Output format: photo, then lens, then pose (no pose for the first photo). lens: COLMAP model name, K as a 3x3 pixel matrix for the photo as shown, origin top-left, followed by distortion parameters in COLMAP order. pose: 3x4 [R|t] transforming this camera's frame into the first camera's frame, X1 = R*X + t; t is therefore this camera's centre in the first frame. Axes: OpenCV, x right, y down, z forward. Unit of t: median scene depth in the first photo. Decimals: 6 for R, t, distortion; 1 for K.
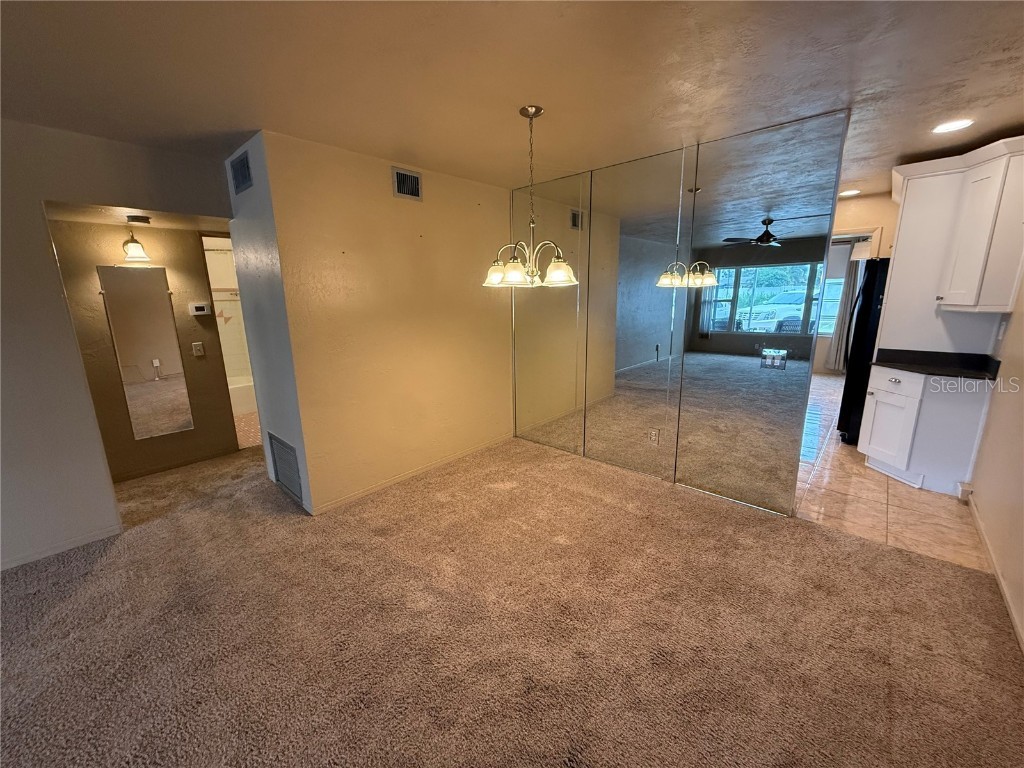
lens RADIAL K [[406.8, 0, 507.5], [0, 406.8, 384.4], [0, 0, 1]] dist [-0.000779, 0.000211]
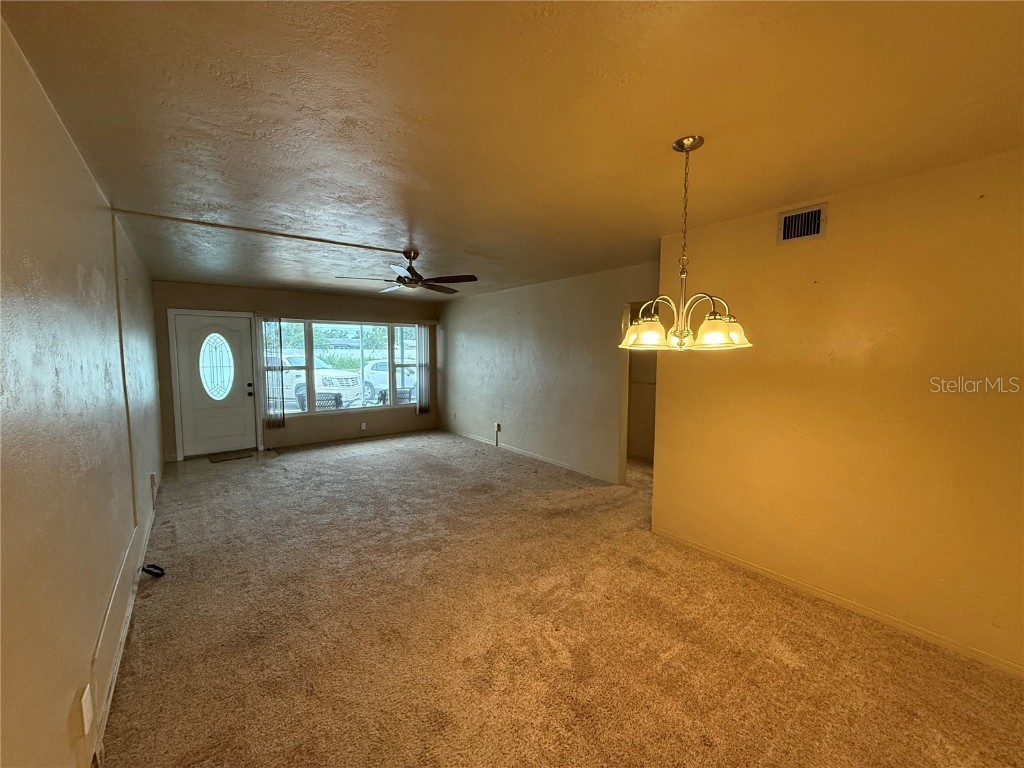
lens RADIAL K [[406.8, 0, 509.1], [0, 406.8, 383.6], [0, 0, 1]] dist [-0.000779, 0.000211]
pose [[-0.168555, 0.096332, -0.980974, 0.705153], [-0.214611, 0.967751, 0.131909, -0.163307], [0.962045, 0.232762, -0.142445, 0.631009]]
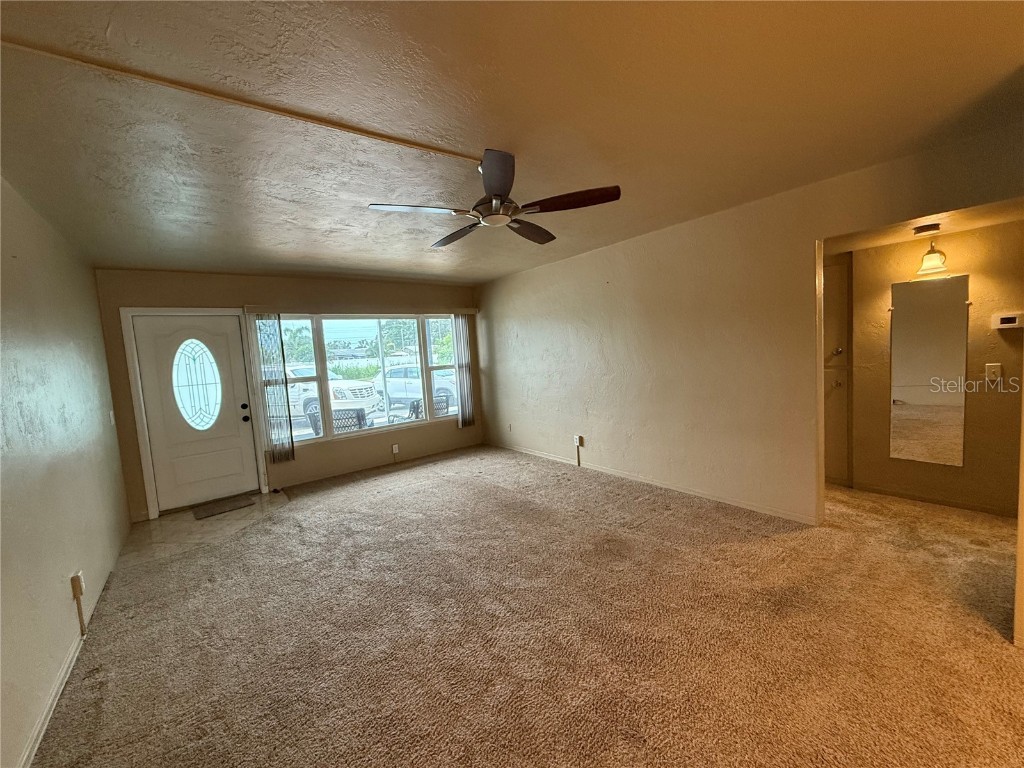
lens RADIAL K [[406.8, 0, 510.2], [0, 406.8, 383.9], [0, 0, 1]] dist [-0.000779, 0.000211]
pose [[-0.171064, 0.109065, -0.979205, 0.214638], [-0.148259, 0.979688, 0.135019, -0.038035], [0.974041, 0.168273, -0.151419, 0.259299]]
